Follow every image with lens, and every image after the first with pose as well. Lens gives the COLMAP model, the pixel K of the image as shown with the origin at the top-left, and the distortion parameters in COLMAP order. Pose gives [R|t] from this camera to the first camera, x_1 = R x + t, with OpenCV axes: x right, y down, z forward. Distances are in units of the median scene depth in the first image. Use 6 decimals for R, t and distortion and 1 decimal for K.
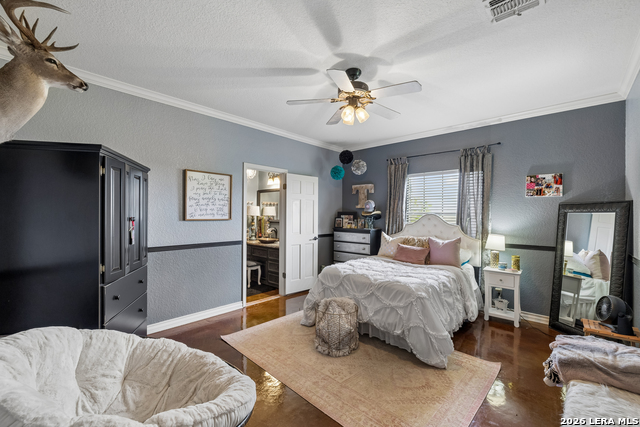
lens RADIAL K [[270.5, 0, 320.4], [0, 270.5, 213.6], [0, 0, 1]] dist [0.000211, -0.000616]
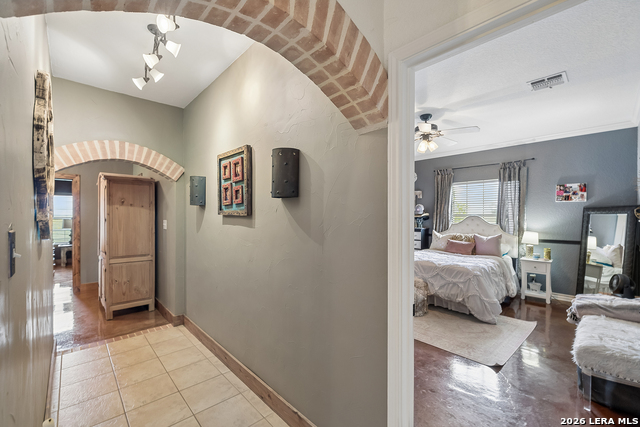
lens RADIAL K [[270.5, 0, 319.5], [0, 270.5, 216.3], [0, 0, 1]] dist [0.000211, -0.000616]
pose [[0.997430, -0.004465, -0.071505, -0.258254], [0.004802, 0.999978, 0.004549, -0.005043], [0.071483, -0.004881, 0.997430, -0.348663]]
